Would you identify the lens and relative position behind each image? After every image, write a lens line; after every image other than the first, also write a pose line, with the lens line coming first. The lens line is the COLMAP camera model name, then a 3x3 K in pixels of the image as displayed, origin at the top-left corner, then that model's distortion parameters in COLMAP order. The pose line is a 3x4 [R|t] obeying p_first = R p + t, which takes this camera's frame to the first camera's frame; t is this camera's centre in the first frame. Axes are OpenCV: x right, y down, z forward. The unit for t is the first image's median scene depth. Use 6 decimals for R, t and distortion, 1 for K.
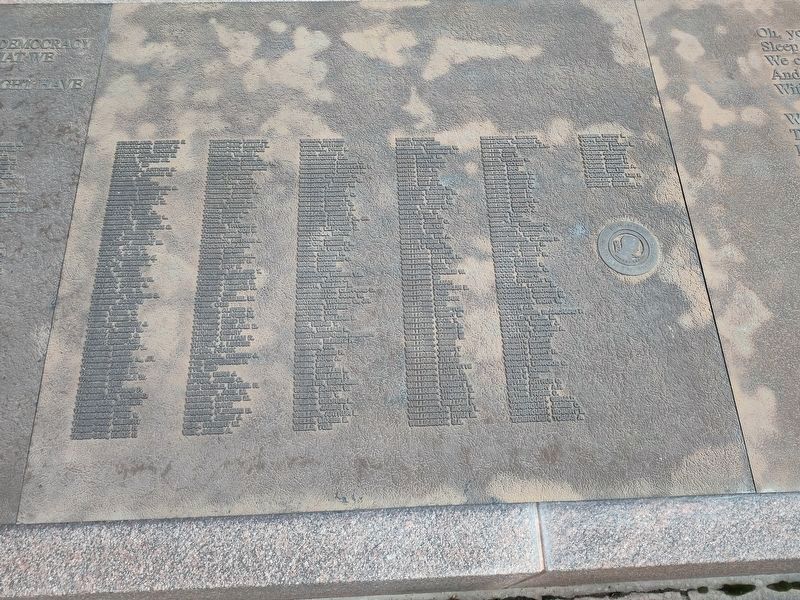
lens RADIAL K [[533.4, 0, 400.0], [0, 533.4, 300.0], [0, 0, 1]] dist [0.003277, -0.001439]
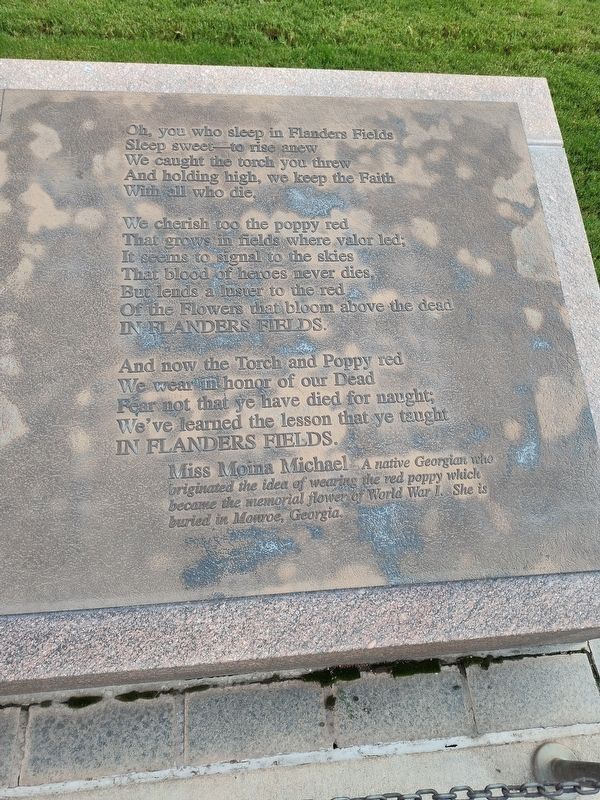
lens RADIAL K [[533.4, 0, 300.0], [0, 533.4, 400.0], [0, 0, 1]] dist [0.003277, -0.001439]
pose [[0.997535, -0.003877, 0.070070, 1.050749], [0.001197, 0.999267, 0.038261, -0.059623], [-0.070167, -0.038083, 0.996808, 0.006149]]
